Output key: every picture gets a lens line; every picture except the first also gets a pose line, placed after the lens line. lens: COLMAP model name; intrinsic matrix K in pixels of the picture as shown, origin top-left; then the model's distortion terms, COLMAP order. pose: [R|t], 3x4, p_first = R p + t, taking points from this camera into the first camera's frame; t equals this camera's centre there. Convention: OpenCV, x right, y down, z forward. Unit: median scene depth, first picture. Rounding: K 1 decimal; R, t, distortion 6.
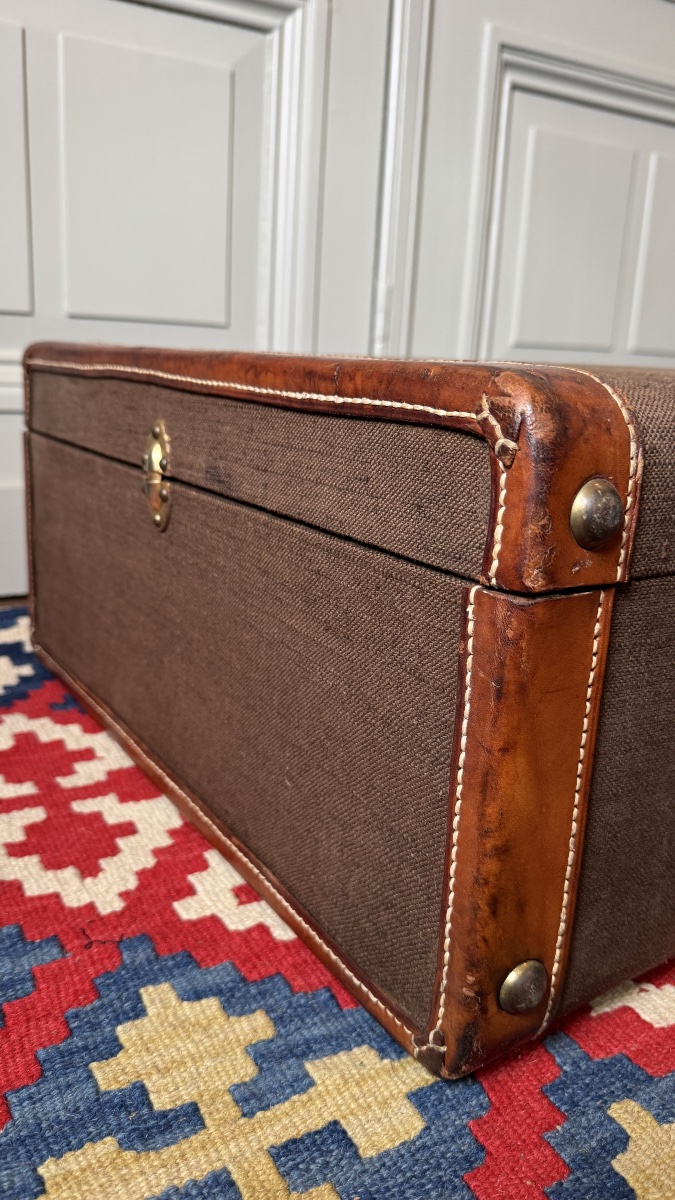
lens RADIAL K [[912.3, 0, 364.0], [0, 912.3, 584.0], [0, 0, 1]] dist [-0.010333, -0.004624]
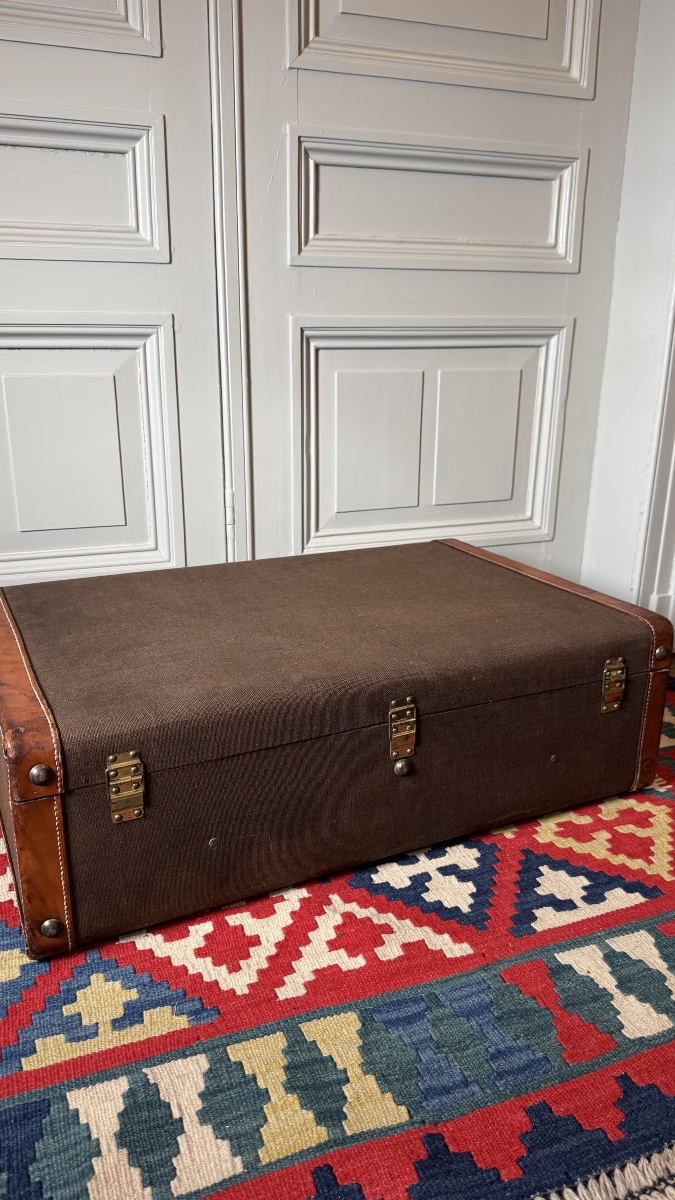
lens RADIAL K [[912.3, 0, 358.3], [0, 912.3, 578.7], [0, 0, 1]] dist [-0.010333, -0.004624]
pose [[0.988100, -0.002644, -0.153789, 1.391106], [0.007499, 0.999491, 0.030993, -0.642913], [0.153629, -0.031777, 0.987618, -1.428406]]
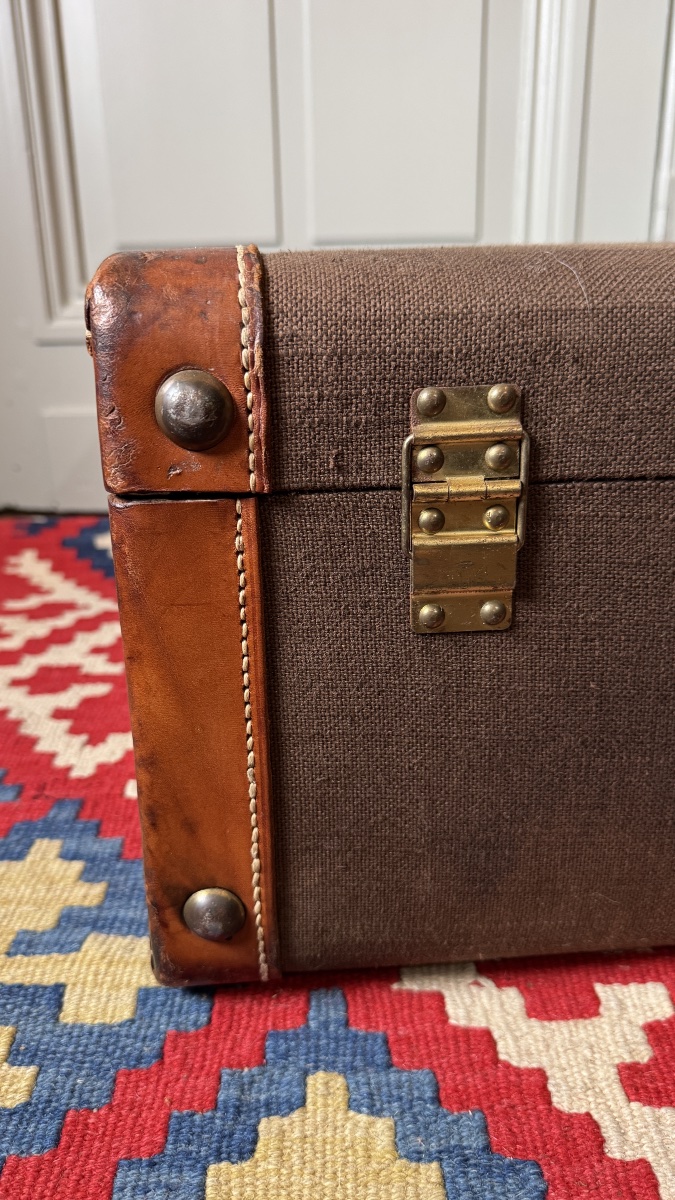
lens RADIAL K [[912.3, 0, 326.8], [0, 912.3, 588.9], [0, 0, 1]] dist [-0.010333, -0.004624]
pose [[0.857581, 0.097727, -0.504979, 0.659057], [-0.063050, 0.994353, 0.085358, 0.010480], [0.510469, -0.041363, 0.858901, 0.225304]]
